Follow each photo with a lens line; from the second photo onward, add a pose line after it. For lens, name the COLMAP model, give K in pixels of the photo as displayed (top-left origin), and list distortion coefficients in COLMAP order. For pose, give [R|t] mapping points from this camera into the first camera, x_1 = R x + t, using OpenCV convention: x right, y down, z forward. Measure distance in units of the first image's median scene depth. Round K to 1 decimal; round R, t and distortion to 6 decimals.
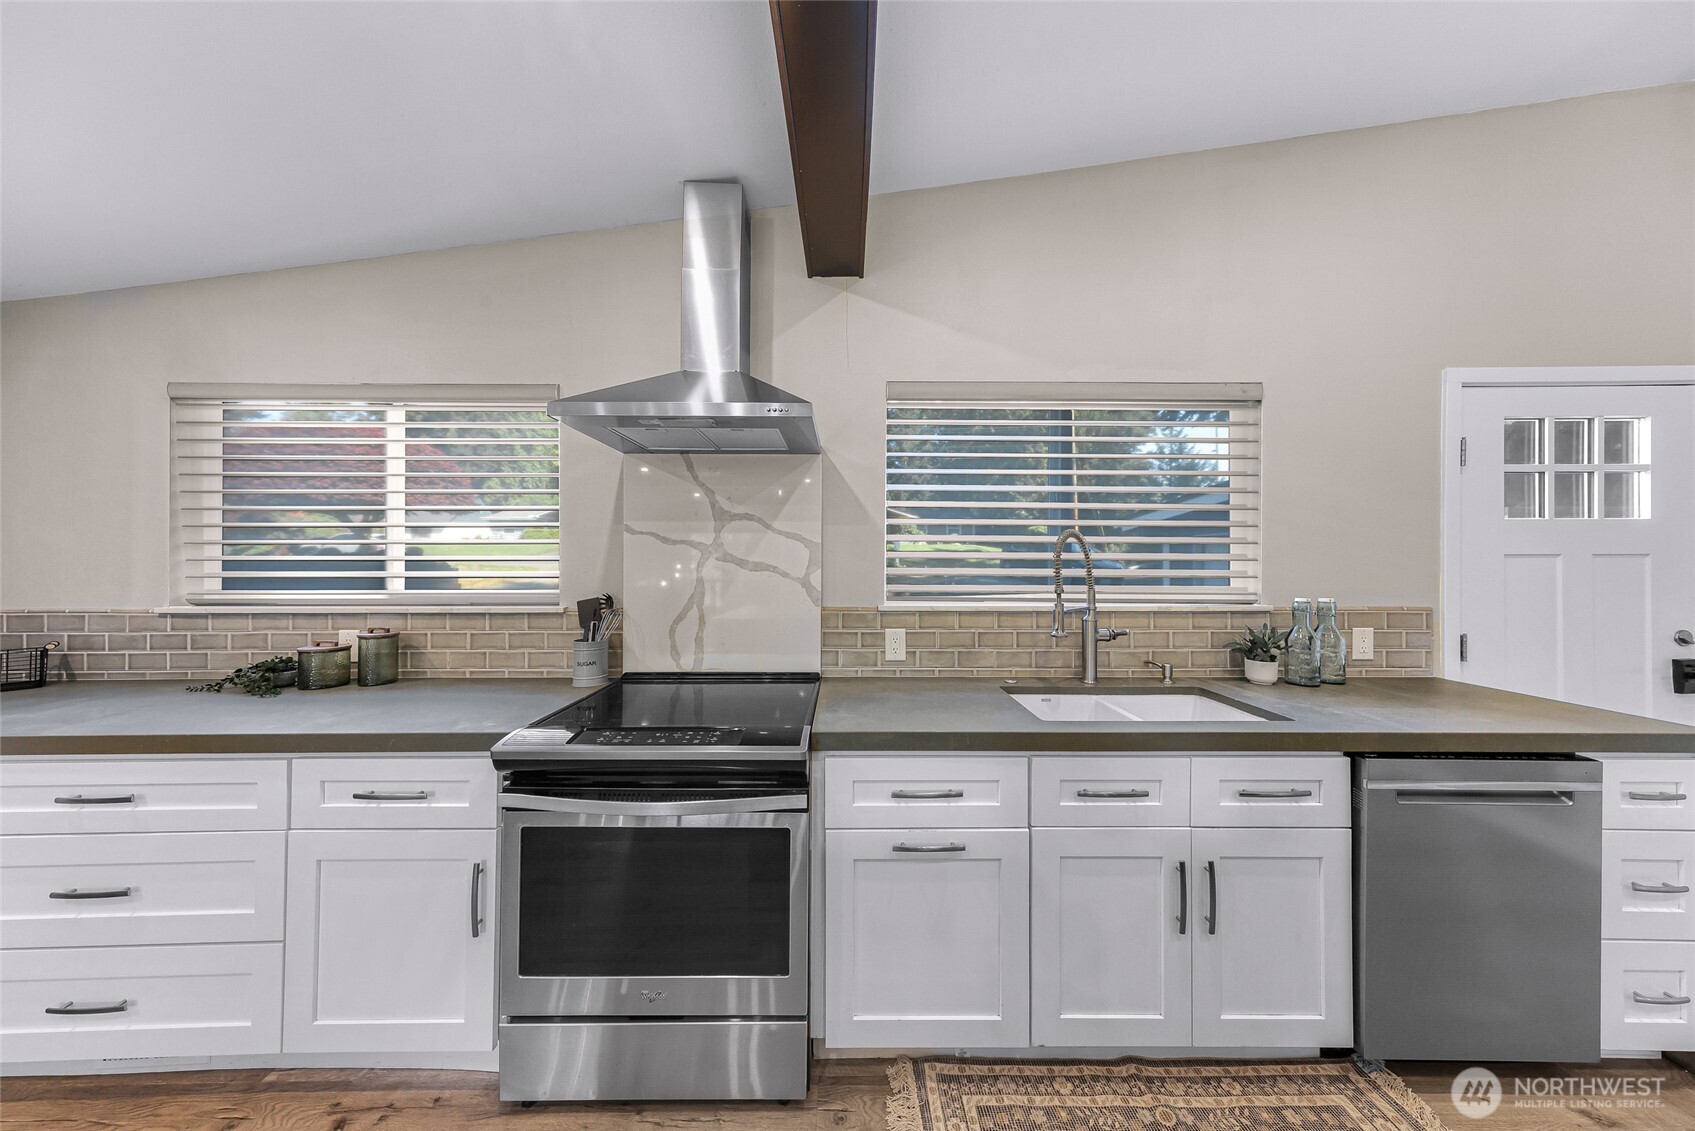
lens RADIAL K [[487.7, 0, 847.5], [0, 487.7, 565.5], [0, 0, 1]] dist [0.011113, -0.000017]
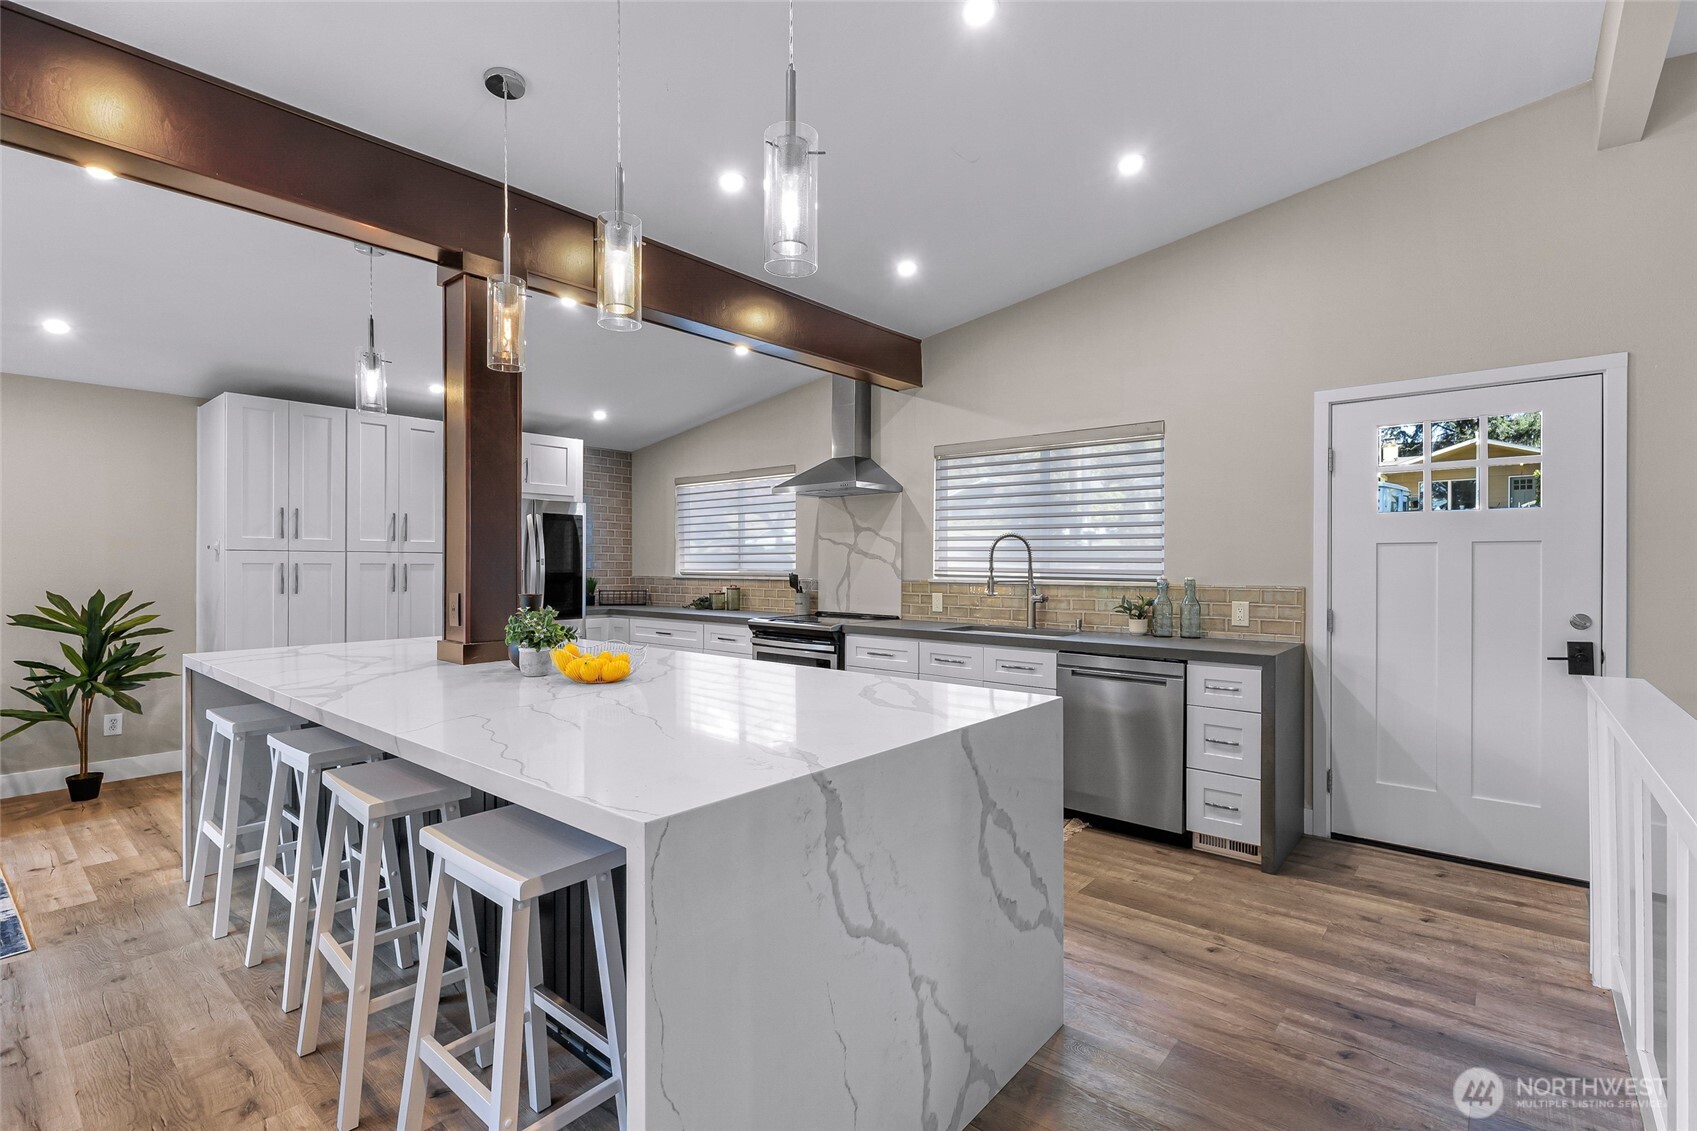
lens RADIAL K [[778.8, 0, 844.6], [0, 778.8, 557.6], [0, 0, 1]] dist [0.000486, -0.000160]
pose [[0.761436, -0.003669, -0.648229, 1.611208], [-0.003873, 0.999940, -0.010209, 0.036197], [0.648228, 0.010284, 0.761377, -1.269711]]
